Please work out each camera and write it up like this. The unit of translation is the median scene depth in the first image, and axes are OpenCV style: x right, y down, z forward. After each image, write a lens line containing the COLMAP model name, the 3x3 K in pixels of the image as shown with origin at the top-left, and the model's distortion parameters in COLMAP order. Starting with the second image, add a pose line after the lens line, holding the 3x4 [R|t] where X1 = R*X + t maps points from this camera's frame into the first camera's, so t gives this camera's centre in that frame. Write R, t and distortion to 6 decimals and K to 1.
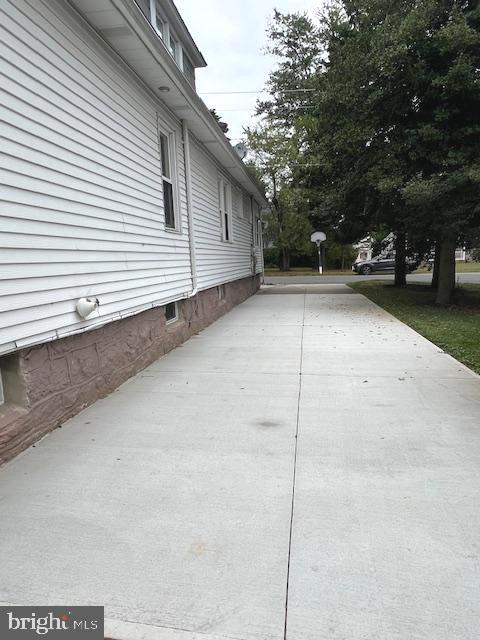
lens RADIAL K [[401.4, 0, 239.5], [0, 401.4, 320.0], [0, 0, 1]] dist [-0.001214, -0.001480]
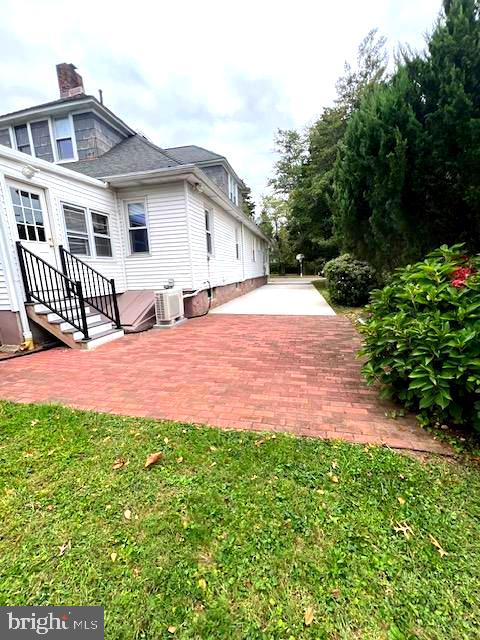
lens RADIAL K [[255.0, 0, 243.2], [0, 255.0, 319.8], [0, 0, 1]] dist [-0.001275, 0.000261]
pose [[0.998817, 0.013101, -0.046839, -0.005075], [-0.010952, 0.998889, 0.045835, 0.026829], [0.047388, -0.045267, 0.997850, -0.167865]]
